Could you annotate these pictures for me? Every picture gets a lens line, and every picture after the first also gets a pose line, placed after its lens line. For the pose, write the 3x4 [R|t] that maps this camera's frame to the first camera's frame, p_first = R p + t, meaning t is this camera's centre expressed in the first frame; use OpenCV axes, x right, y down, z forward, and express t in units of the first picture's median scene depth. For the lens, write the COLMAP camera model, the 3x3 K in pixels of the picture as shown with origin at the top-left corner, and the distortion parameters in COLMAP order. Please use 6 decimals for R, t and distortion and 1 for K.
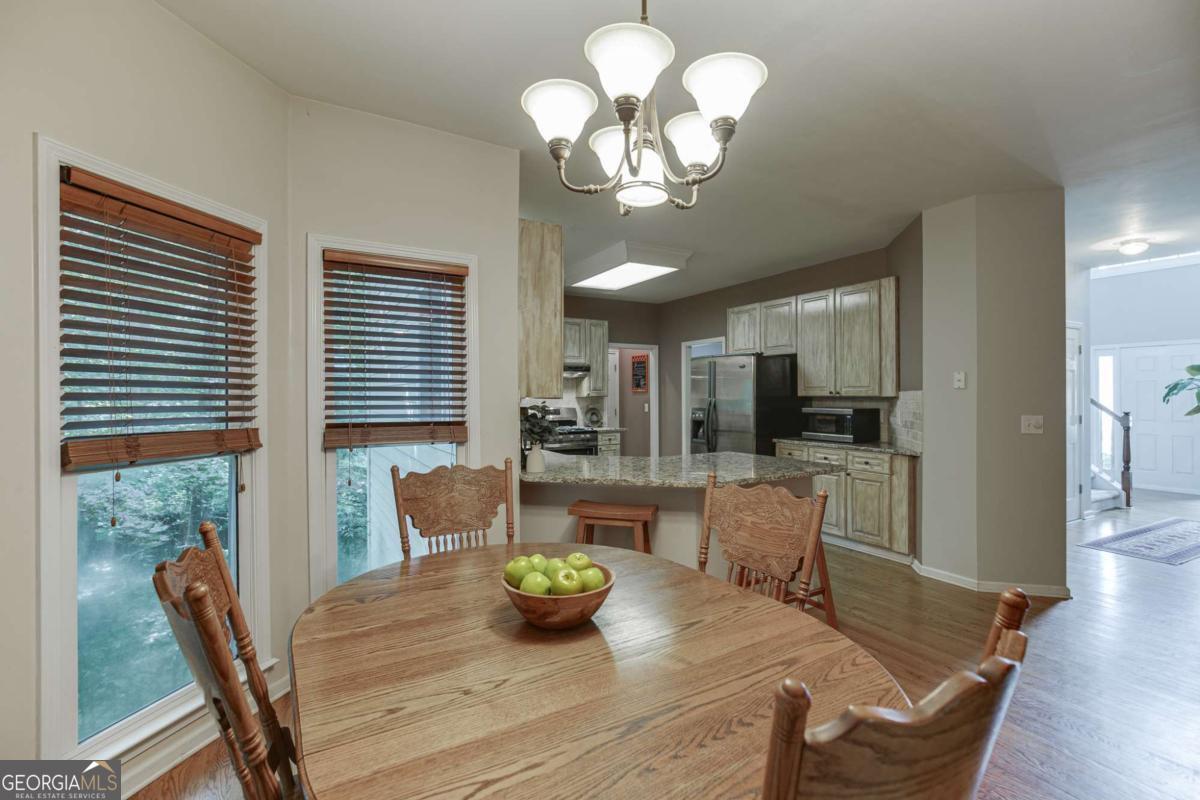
lens RADIAL K [[540.9, 0, 596.5], [0, 540.9, 391.7], [0, 0, 1]] dist [-0.011109, 0.004062]
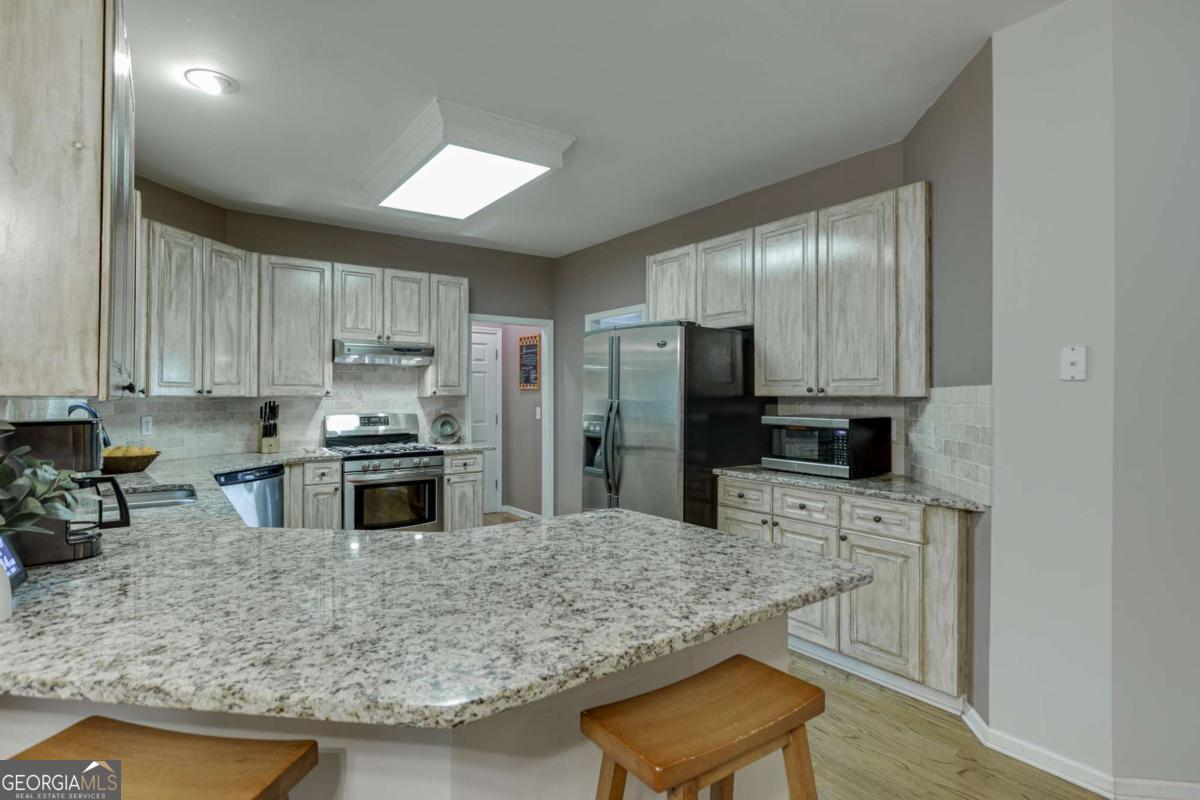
lens RADIAL K [[623.2, 0, 596.5], [0, 623.2, 393.9], [0, 0, 1]] dist [-0.002700, -0.001184]
pose [[0.994234, 0.002586, 0.107202, 0.137460], [-0.002976, 0.999990, 0.003478, 0.004473], [-0.107192, -0.003777, 0.994231, 0.367458]]
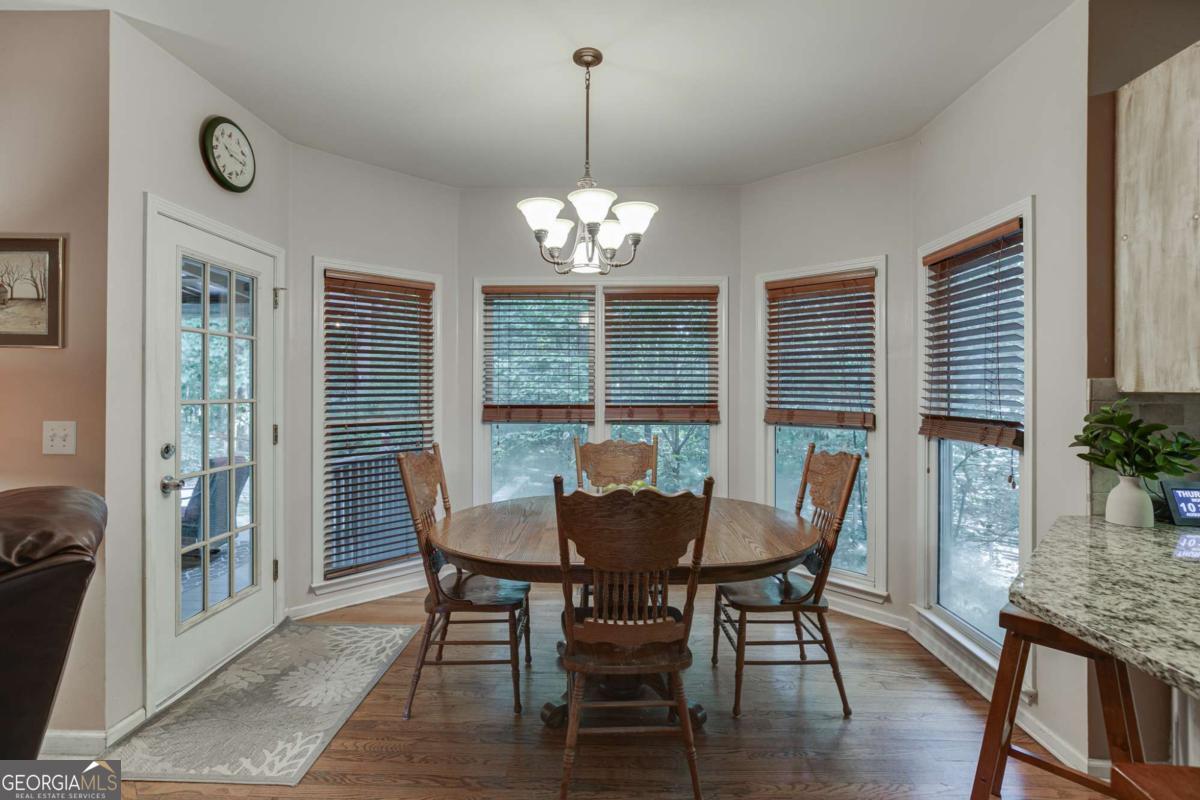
lens RADIAL K [[540.9, 0, 595.0], [0, 540.9, 388.4], [0, 0, 1]] dist [-0.011109, 0.004062]
pose [[-0.520354, -0.001554, -0.853950, 0.407521], [0.002061, 0.999993, -0.003076, 0.004788], [0.853948, -0.003360, -0.520347, 0.508298]]
